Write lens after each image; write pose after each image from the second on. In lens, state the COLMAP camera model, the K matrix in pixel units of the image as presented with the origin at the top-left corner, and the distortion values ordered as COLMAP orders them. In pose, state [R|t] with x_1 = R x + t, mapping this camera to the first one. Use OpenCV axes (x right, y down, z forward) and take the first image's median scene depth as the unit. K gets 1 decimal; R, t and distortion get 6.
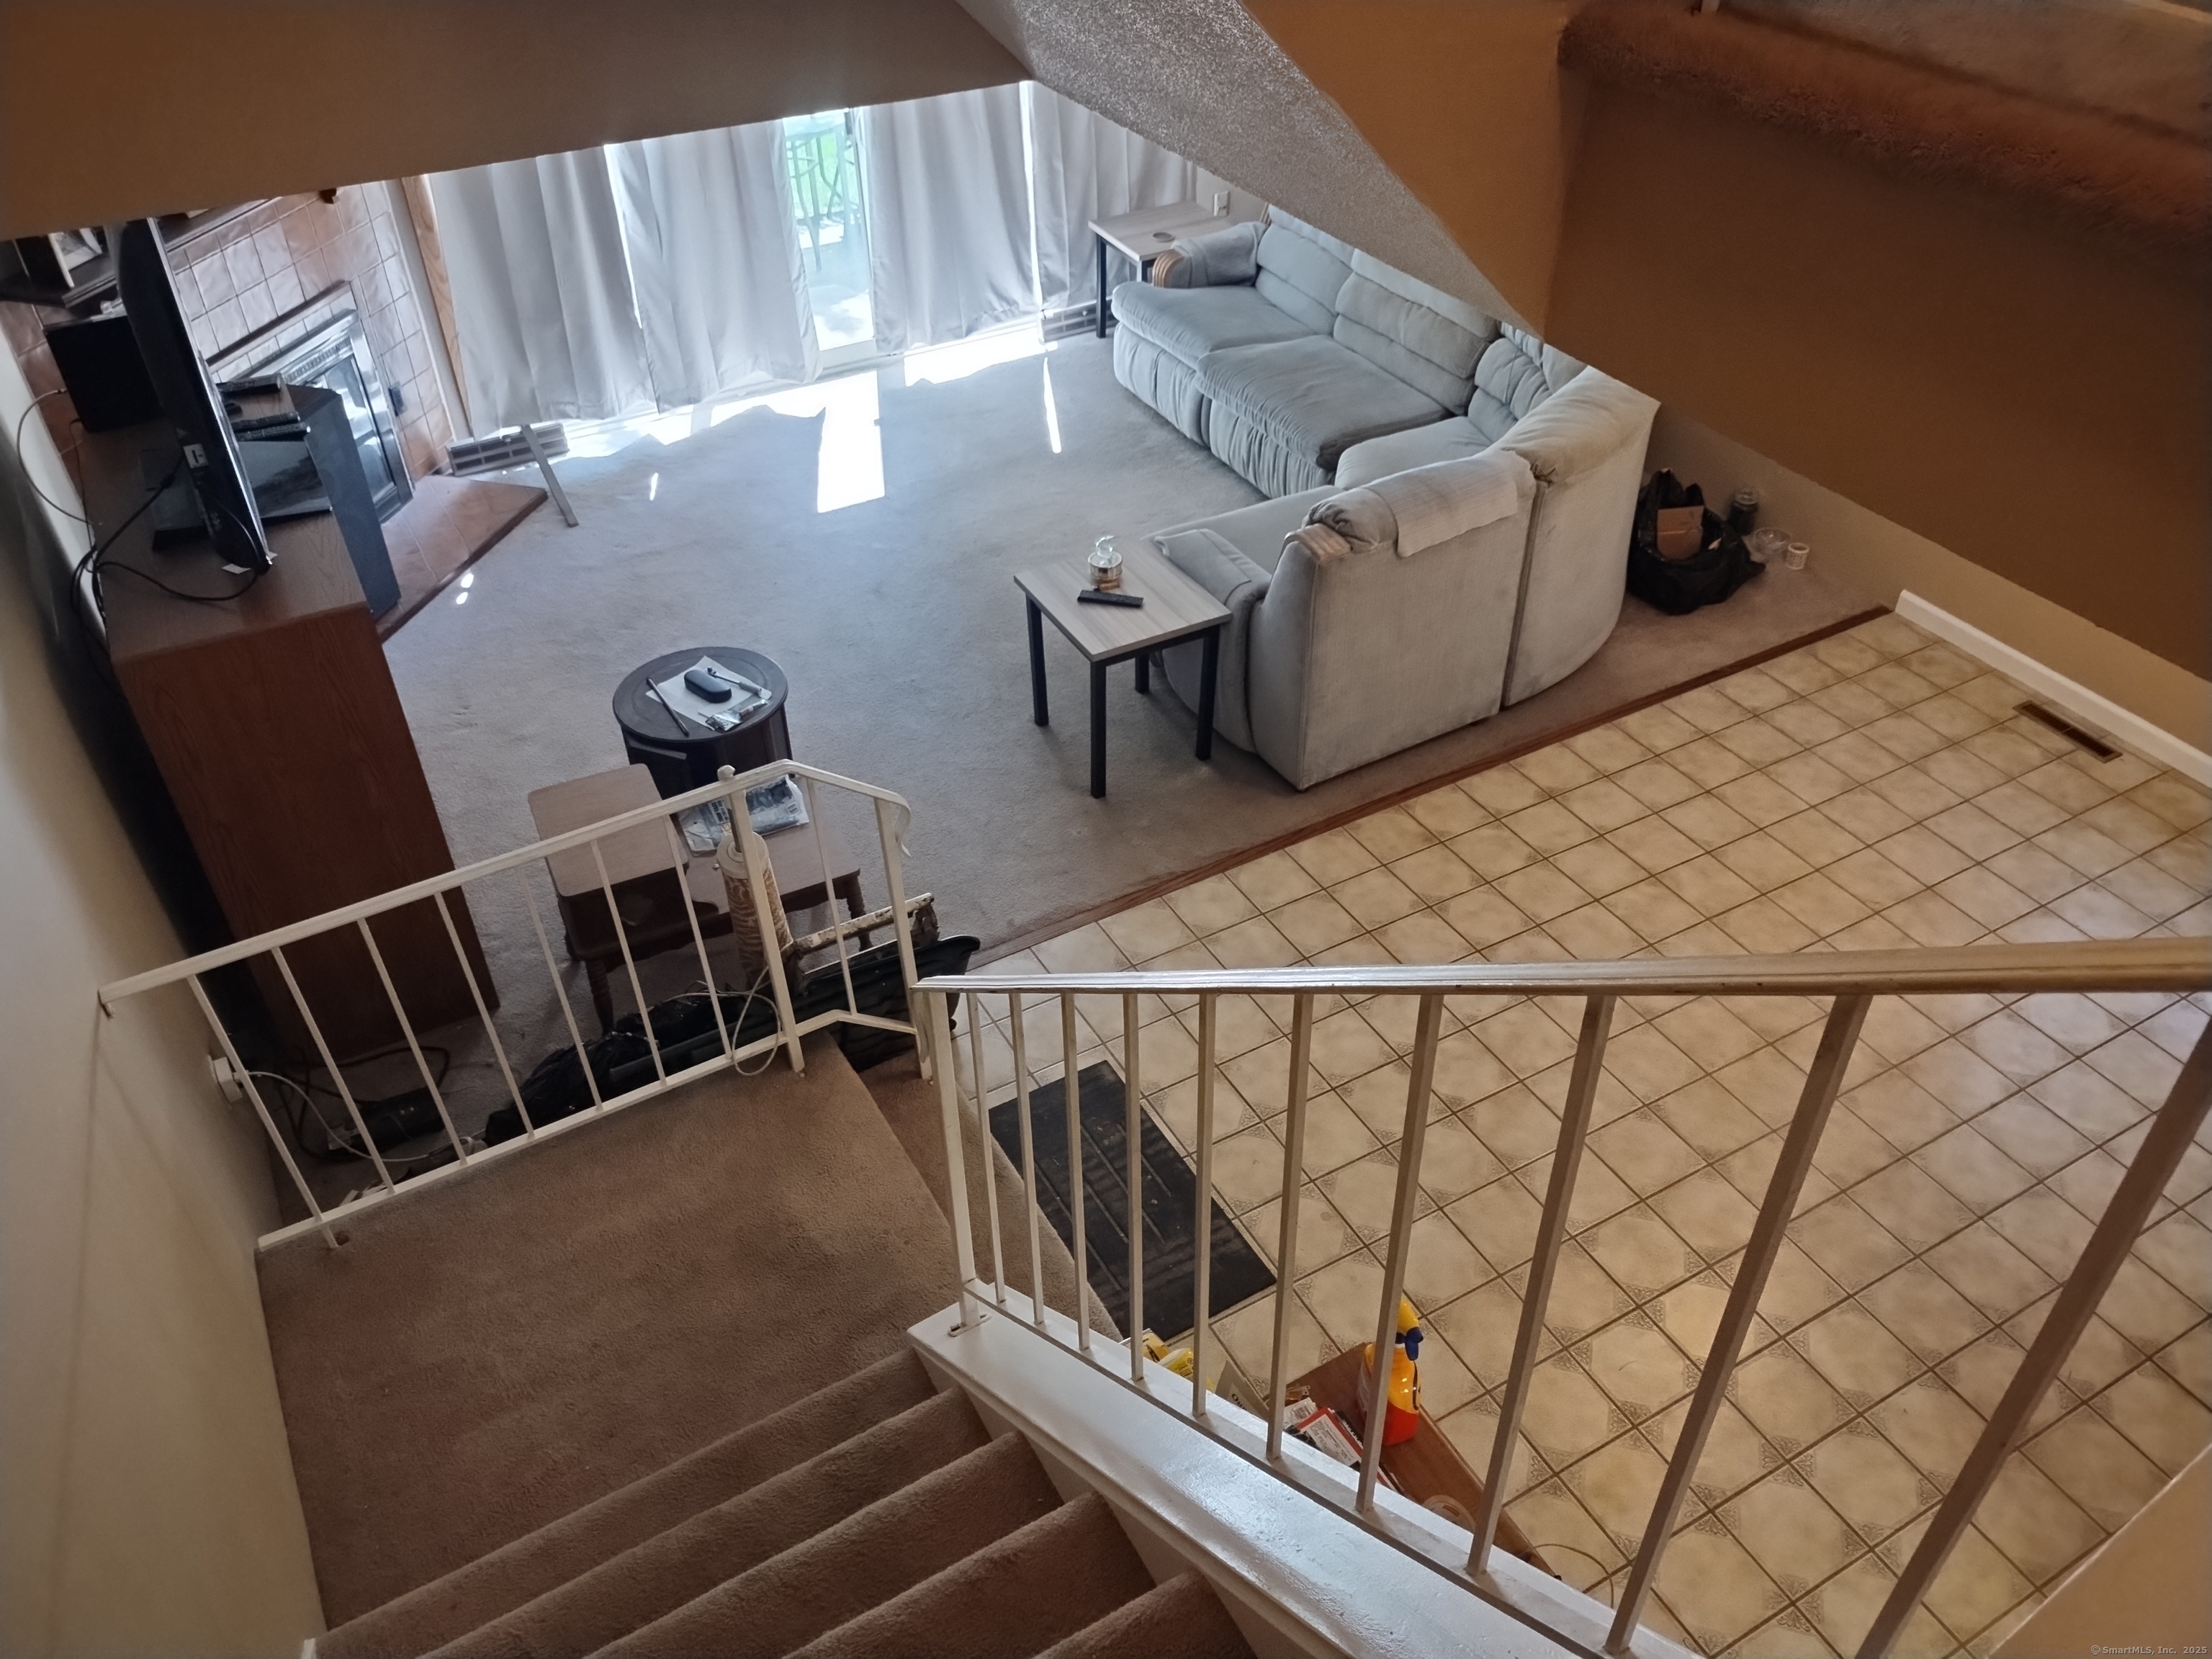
lens RADIAL K [[1590.8, 0, 1106.0], [0, 1590.8, 829.5], [0, 0, 1]] dist [0.007322, -0.036419]
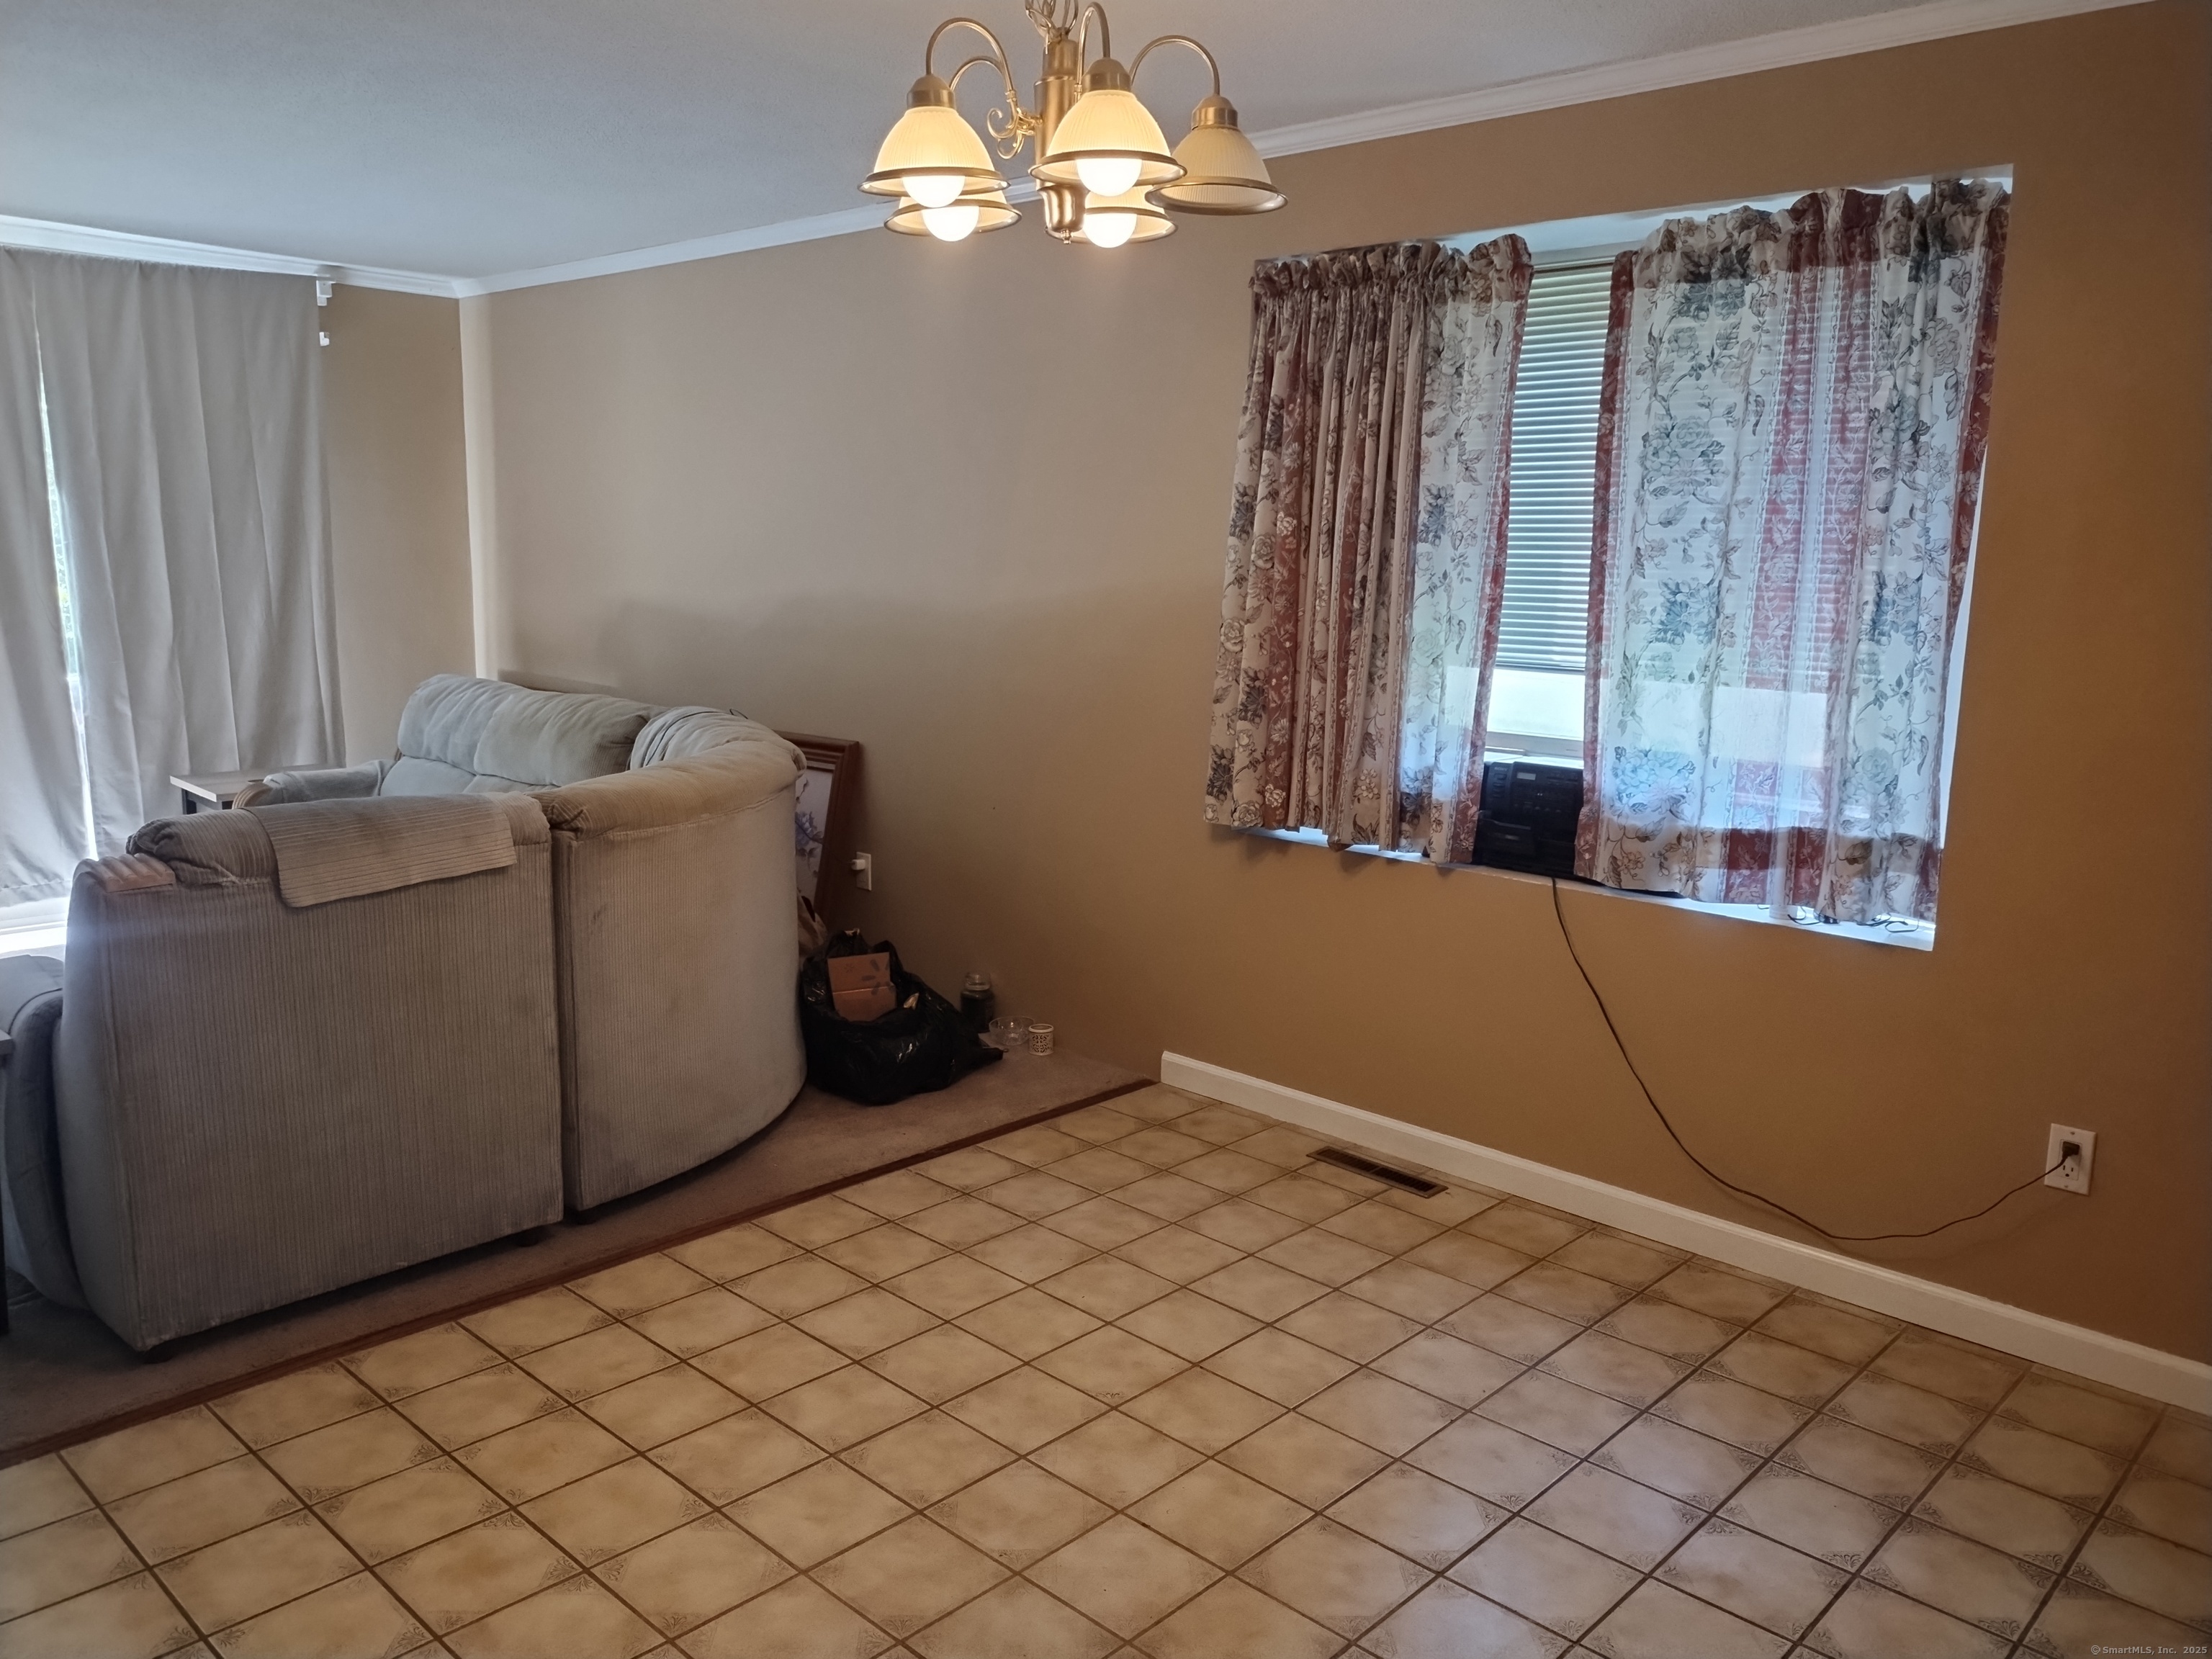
lens RADIAL K [[1619.6, 0, 1106.0], [0, 1619.6, 829.5], [0, 0, 1]] dist [0.002221, -0.007195]
pose [[0.949215, -0.008567, 0.314512, 0.260859], [0.160433, 0.873087, -0.460413, 0.127769], [-0.270652, 0.487489, 0.830121, 0.346421]]
